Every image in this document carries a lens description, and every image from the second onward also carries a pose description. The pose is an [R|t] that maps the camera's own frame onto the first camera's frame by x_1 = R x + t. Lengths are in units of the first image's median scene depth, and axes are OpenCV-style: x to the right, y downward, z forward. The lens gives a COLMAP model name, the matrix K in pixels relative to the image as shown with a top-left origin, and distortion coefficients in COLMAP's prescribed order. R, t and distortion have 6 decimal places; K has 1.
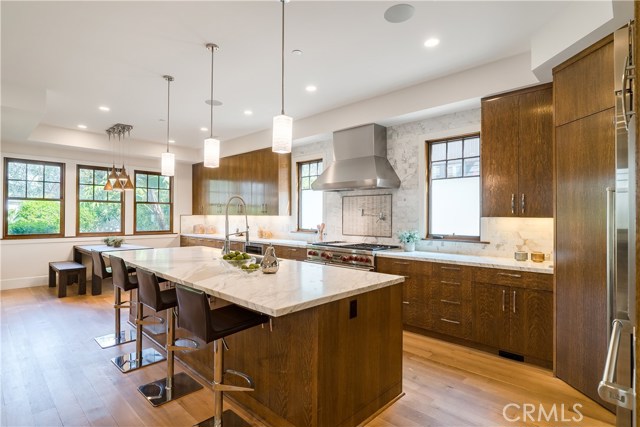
lens RADIAL K [[329.2, 0, 320.9], [0, 329.2, 215.8], [0, 0, 1]] dist [-0.010111, 0.005055]
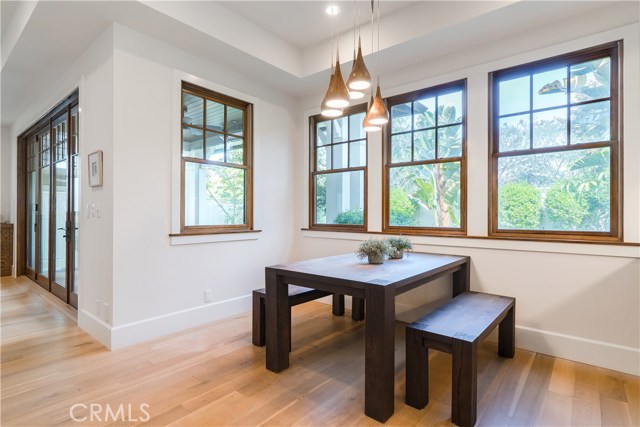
lens RADIAL K [[329.2, 0, 323.1], [0, 329.2, 212.1], [0, 0, 1]] dist [-0.010111, 0.005055]
pose [[0.066969, -0.010700, -0.997698, -0.298675], [-0.001566, 0.999940, -0.010830, 0.049661], [0.997754, 0.002288, 0.066948, 1.207533]]
